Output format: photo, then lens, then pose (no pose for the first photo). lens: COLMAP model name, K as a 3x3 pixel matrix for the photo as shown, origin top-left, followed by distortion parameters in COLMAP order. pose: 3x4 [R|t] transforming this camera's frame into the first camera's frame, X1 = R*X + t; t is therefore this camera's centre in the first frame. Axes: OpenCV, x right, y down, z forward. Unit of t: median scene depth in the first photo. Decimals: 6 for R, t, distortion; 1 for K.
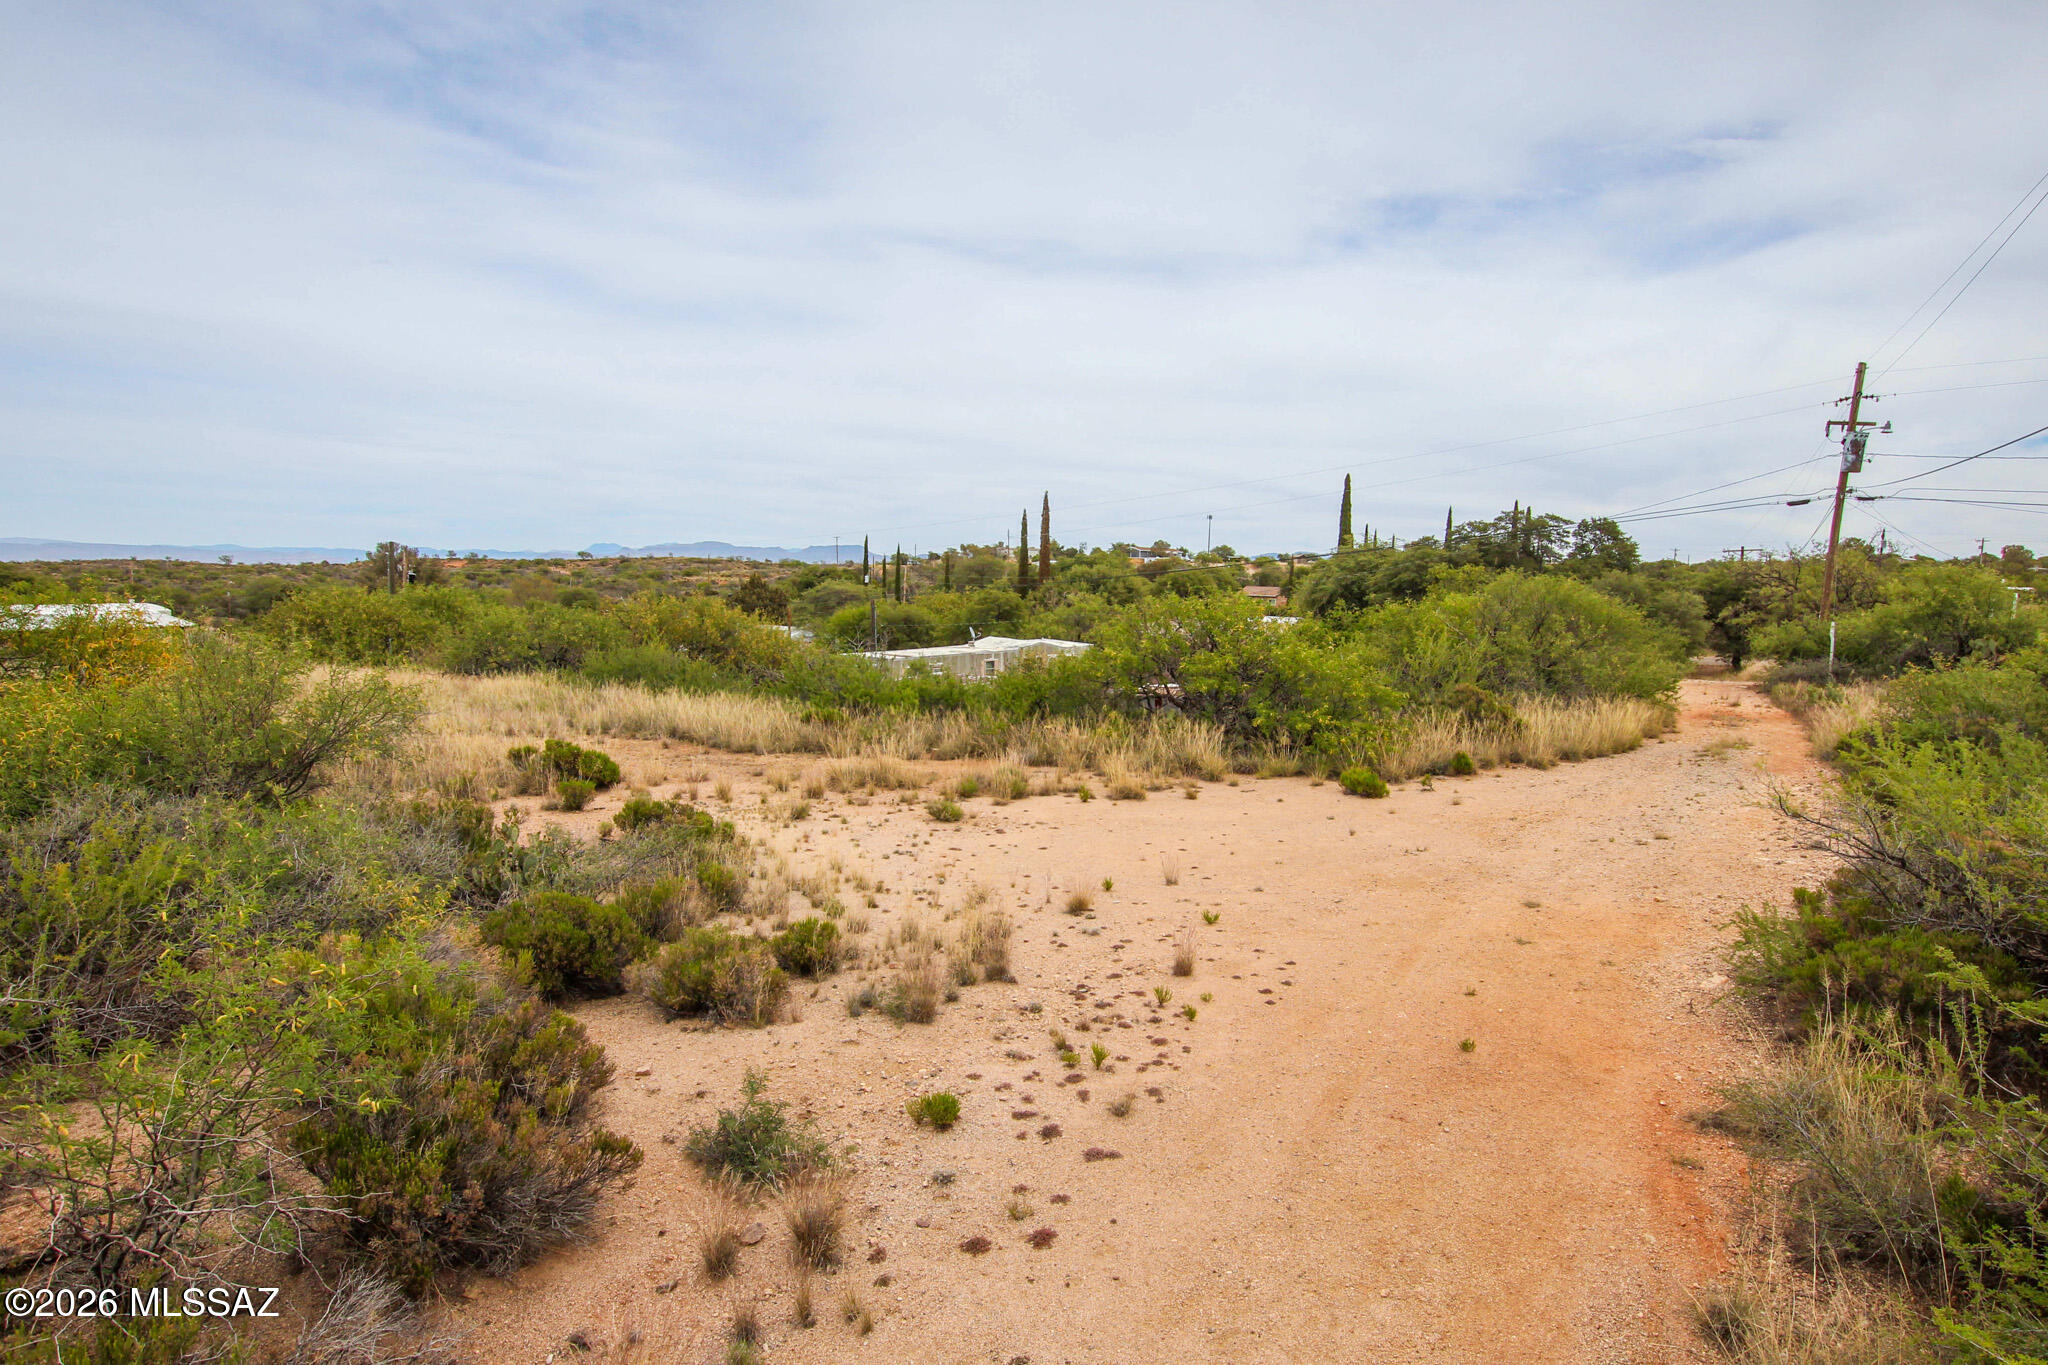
lens RADIAL K [[1173.8, 0, 1052.1], [0, 1173.8, 678.7], [0, 0, 1]] dist [-0.017649, -0.000252]
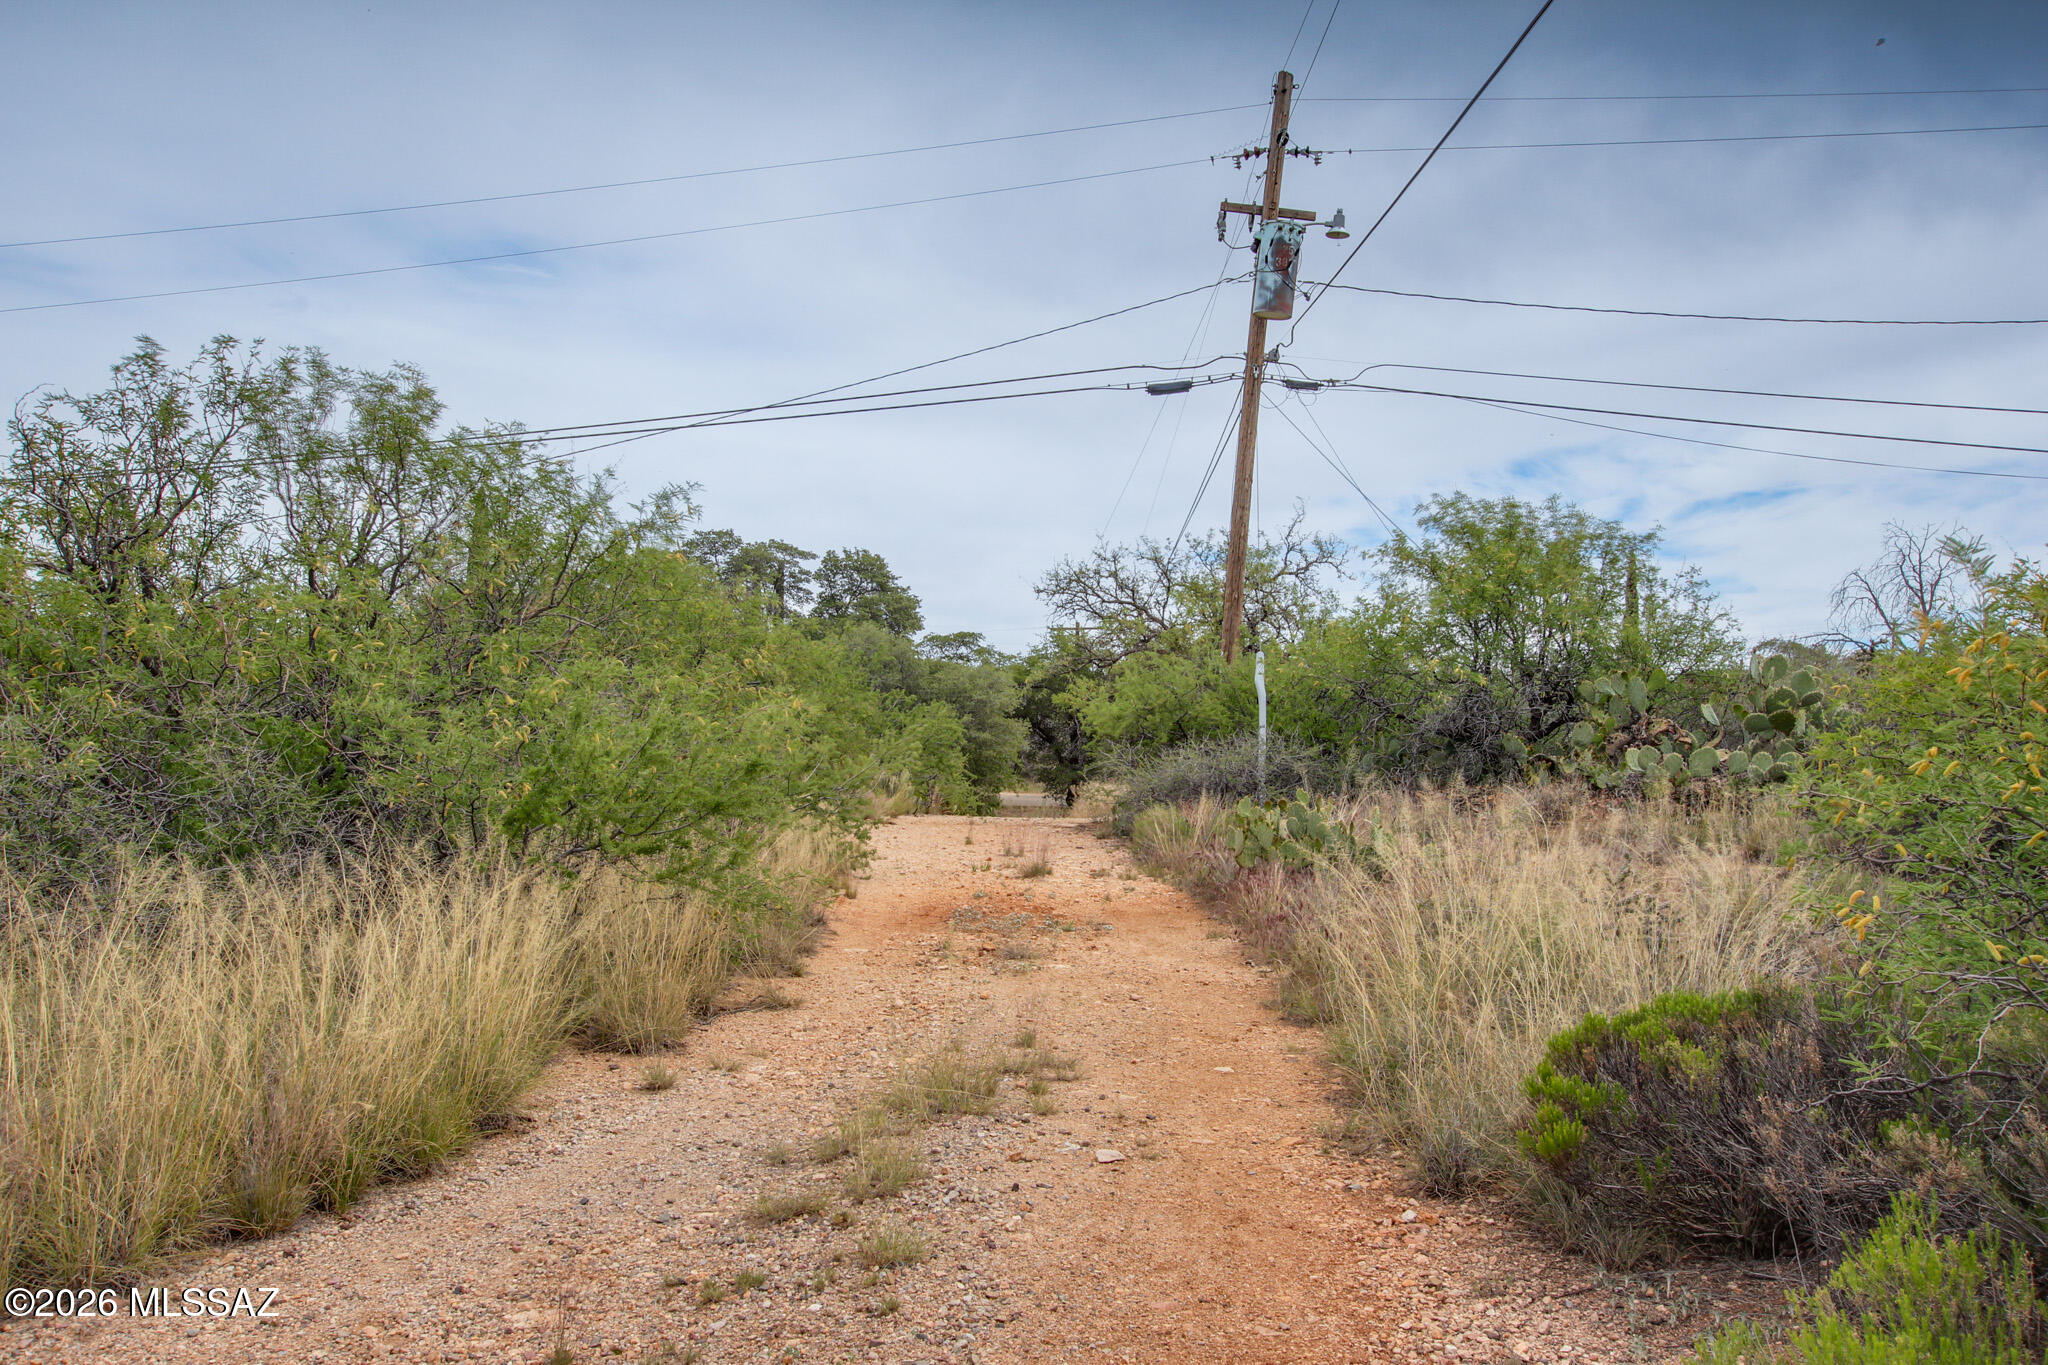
lens RADIAL K [[1368.4, 0, 1024.2], [0, 1368.4, 637.6], [0, 0, 1]] dist [0.004787, 0.001234]
pose [[0.884755, 0.049009, 0.463473, 0.393630], [0.023752, 0.988422, -0.149861, 0.014485], [-0.465451, 0.143599, 0.873347, 0.645811]]
